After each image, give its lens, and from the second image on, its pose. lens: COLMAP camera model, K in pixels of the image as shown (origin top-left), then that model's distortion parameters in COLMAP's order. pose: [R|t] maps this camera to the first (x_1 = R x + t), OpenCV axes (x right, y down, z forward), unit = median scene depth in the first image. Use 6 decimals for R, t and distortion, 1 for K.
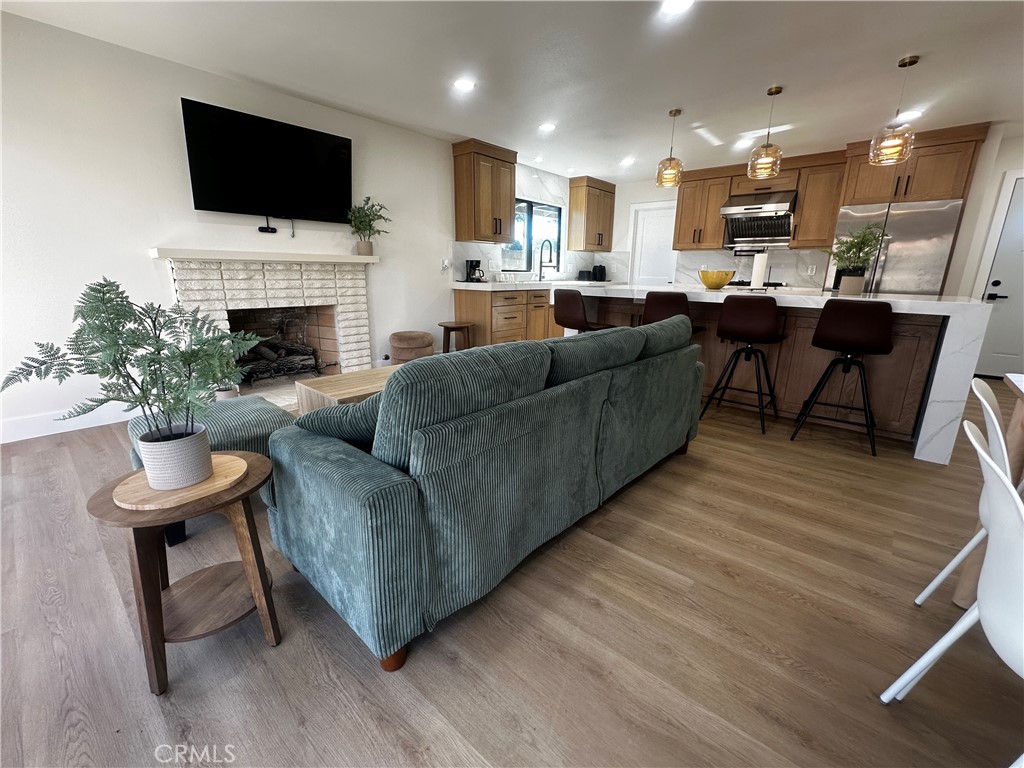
lens RADIAL K [[434.3, 0, 512.3], [0, 434.3, 385.0], [0, 0, 1]] dist [-0.002136, 0.000370]
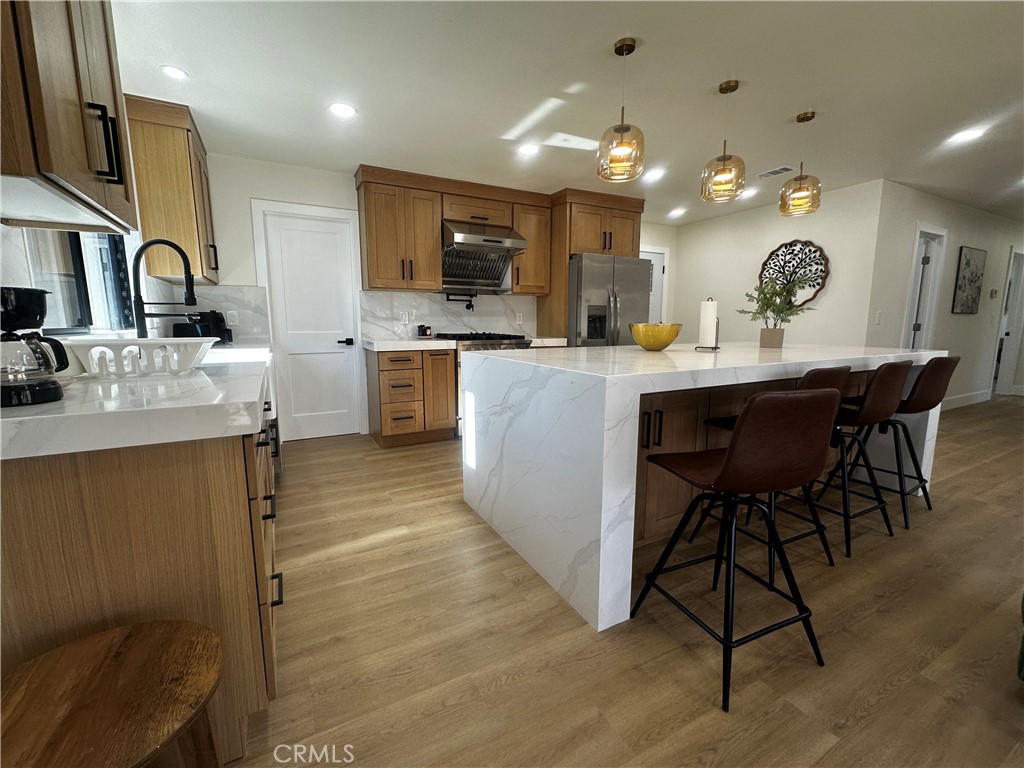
lens RADIAL K [[434.3, 0, 510.4], [0, 434.3, 387.6], [0, 0, 1]] dist [-0.002136, 0.000370]
pose [[0.349761, -0.157899, 0.923436, -0.222739], [0.238648, 0.968193, 0.075162, -0.250342], [-0.905933, 0.194087, 0.376319, 0.890993]]
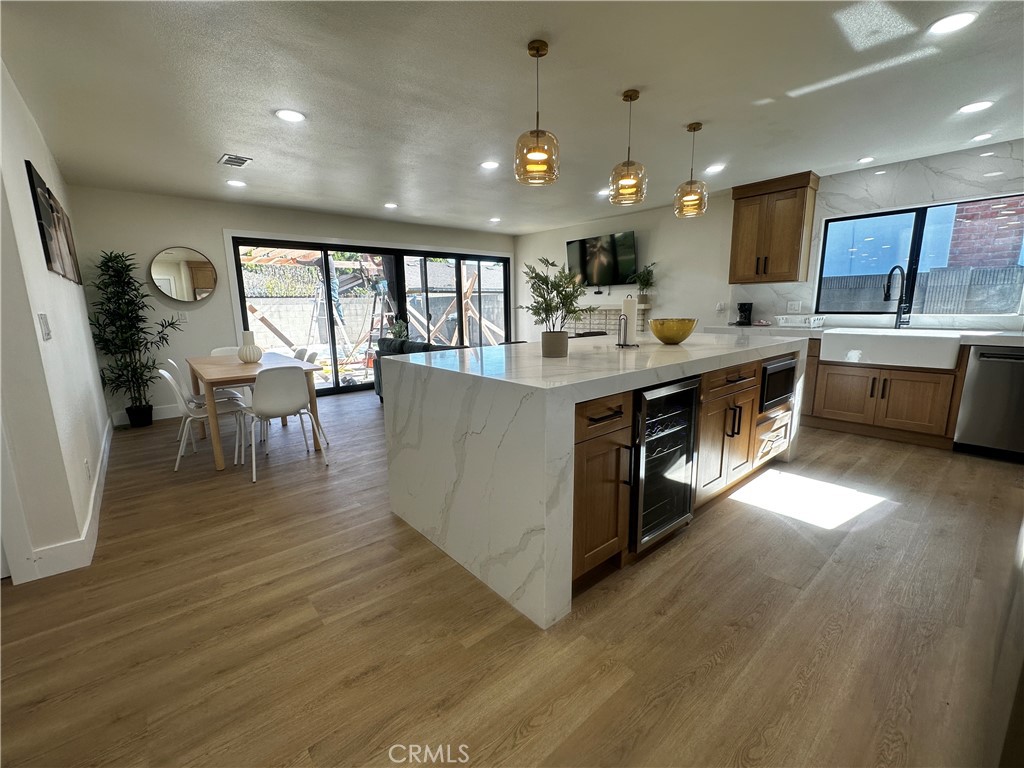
lens RADIAL K [[434.3, 0, 511.2], [0, 434.3, 383.4], [0, 0, 1]] dist [-0.002136, 0.000370]
pose [[-0.141981, 0.164472, -0.976110, 1.138431], [-0.237245, 0.951704, 0.194868, -0.218621], [0.961018, 0.259244, -0.096104, 0.768303]]
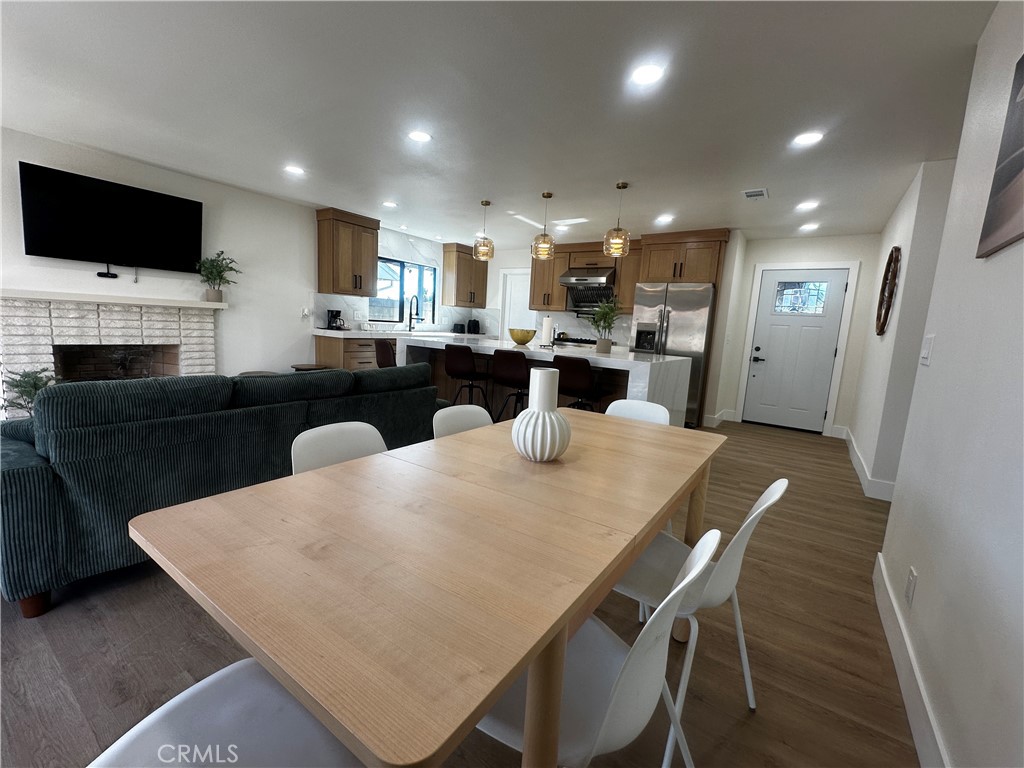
lens RADIAL K [[434.3, 0, 511.6], [0, 434.3, 384.6], [0, 0, 1]] dist [-0.002136, 0.000370]
pose [[0.992249, 0.029055, 0.120822, 0.276576], [-0.015406, 0.993543, -0.112403, 0.022787], [-0.123307, 0.109670, 0.986290, -0.154275]]
